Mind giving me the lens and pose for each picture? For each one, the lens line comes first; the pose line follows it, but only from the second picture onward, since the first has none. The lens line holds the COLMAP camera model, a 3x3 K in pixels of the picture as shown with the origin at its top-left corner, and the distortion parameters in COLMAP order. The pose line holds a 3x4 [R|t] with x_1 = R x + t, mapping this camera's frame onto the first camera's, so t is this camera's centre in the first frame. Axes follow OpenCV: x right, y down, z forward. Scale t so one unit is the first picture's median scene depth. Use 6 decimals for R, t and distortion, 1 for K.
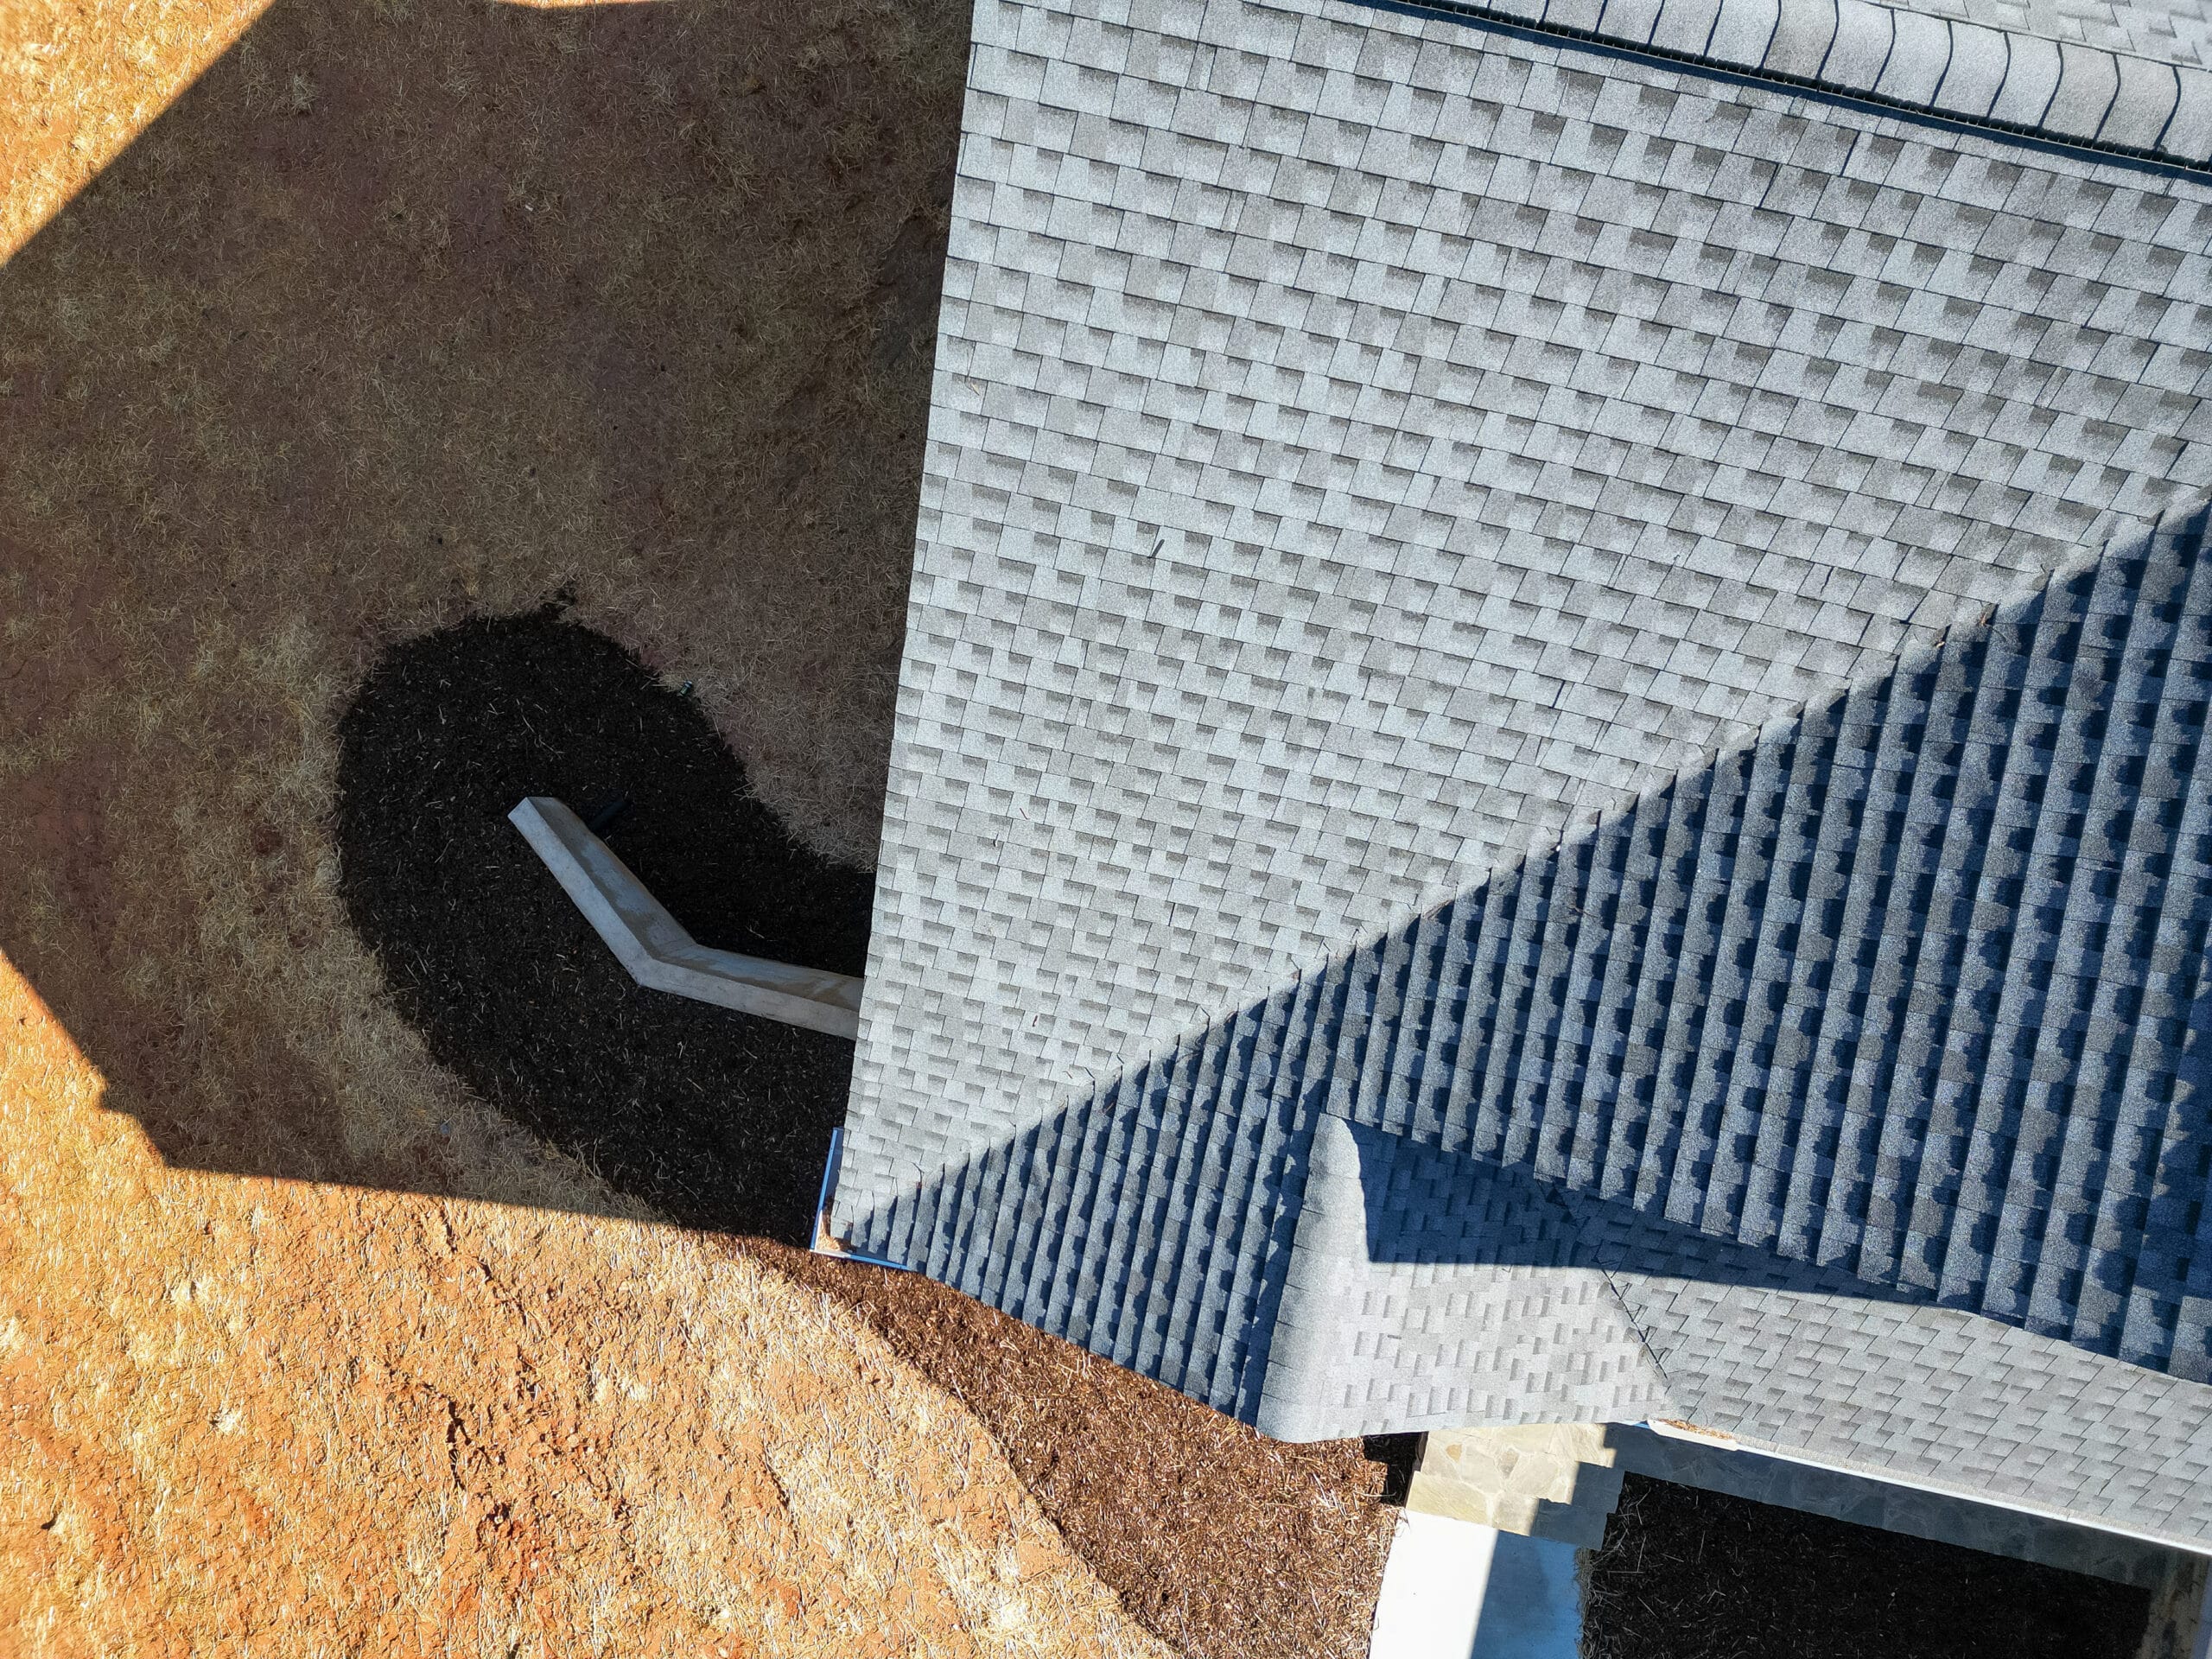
lens RADIAL K [[1539.3, 0, 1099.1], [0, 1539.3, 837.4], [0, 0, 1]] dist [0.082347, -0.078785]
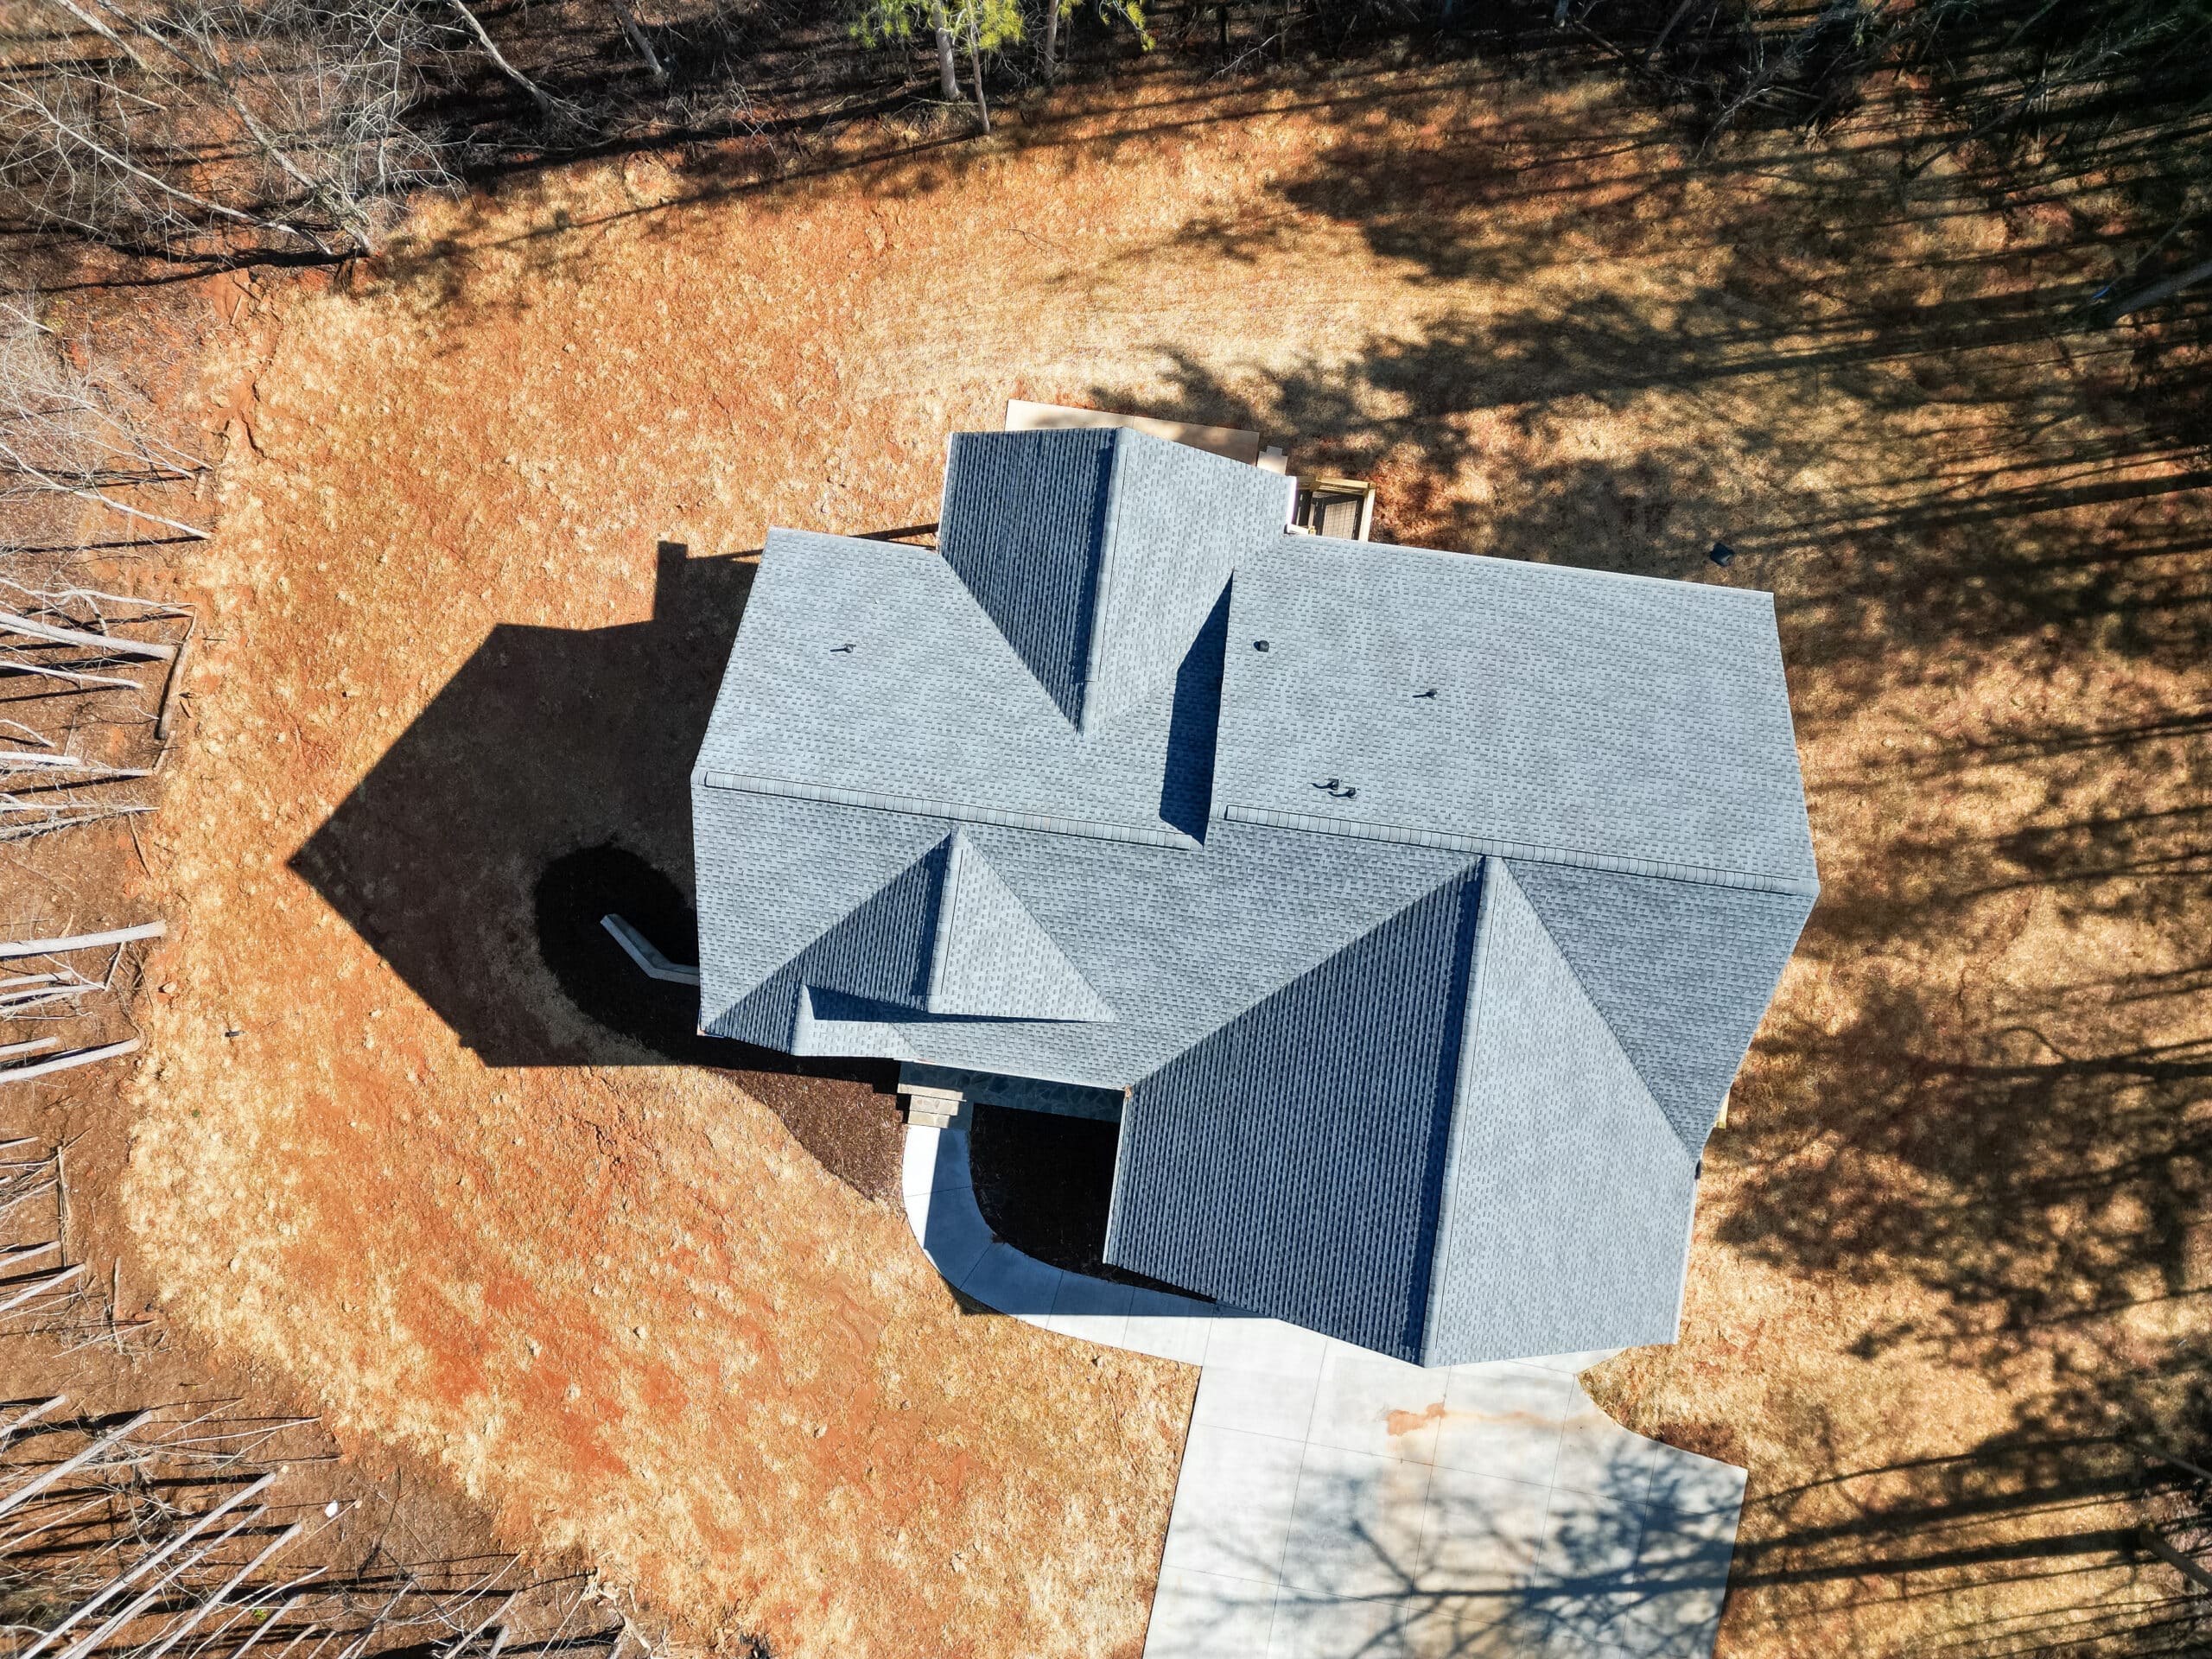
lens RADIAL K [[1539.3, 0, 1099.1], [0, 1539.3, 837.4], [0, 0, 1]] dist [0.082347, -0.078785]
pose [[0.997139, -0.075226, -0.007466, 1.121154], [0.075161, 0.997134, -0.008654, -0.150427], [0.008095, 0.008068, 0.999935, -3.650524]]
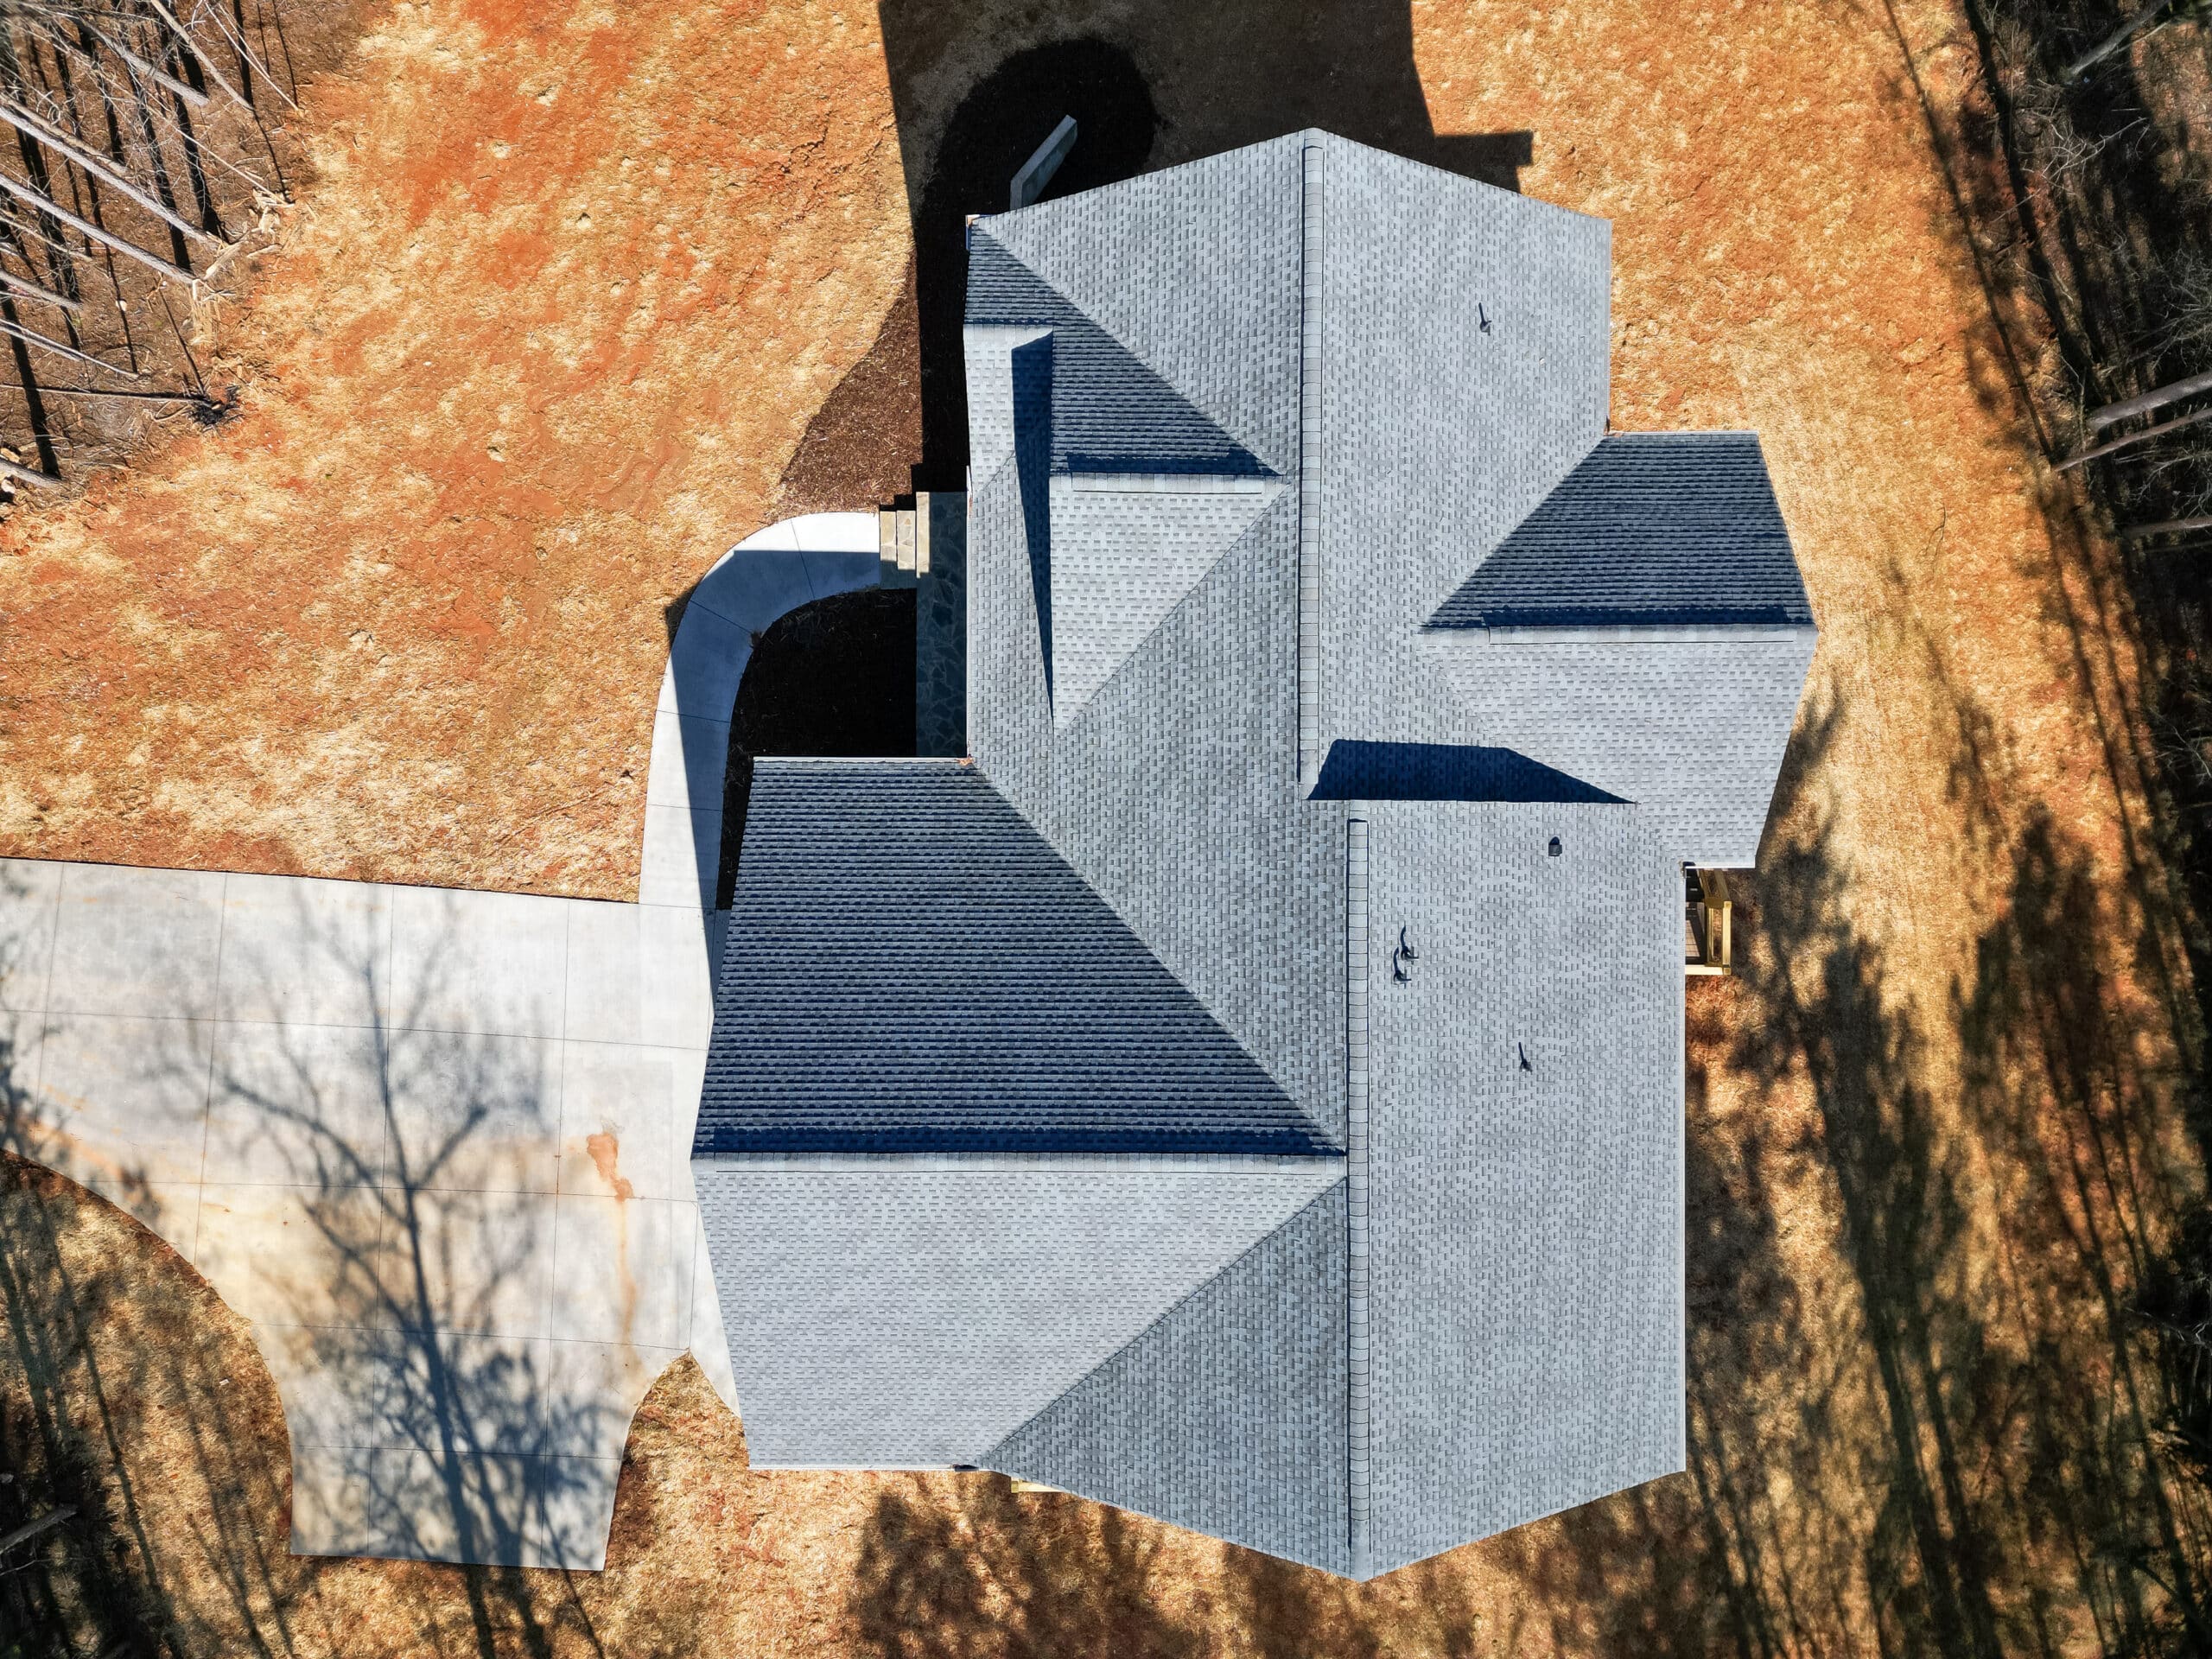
lens RADIAL K [[1531.7, 0, 1101.8], [0, 1531.7, 833.1], [0, 0, 1]] dist [0.075927, -0.074637]
pose [[0.204748, 0.978762, 0.010166, 1.327494], [-0.978783, 0.204814, -0.005876, 0.341561], [-0.007834, -0.008747, 0.999931, -2.680433]]
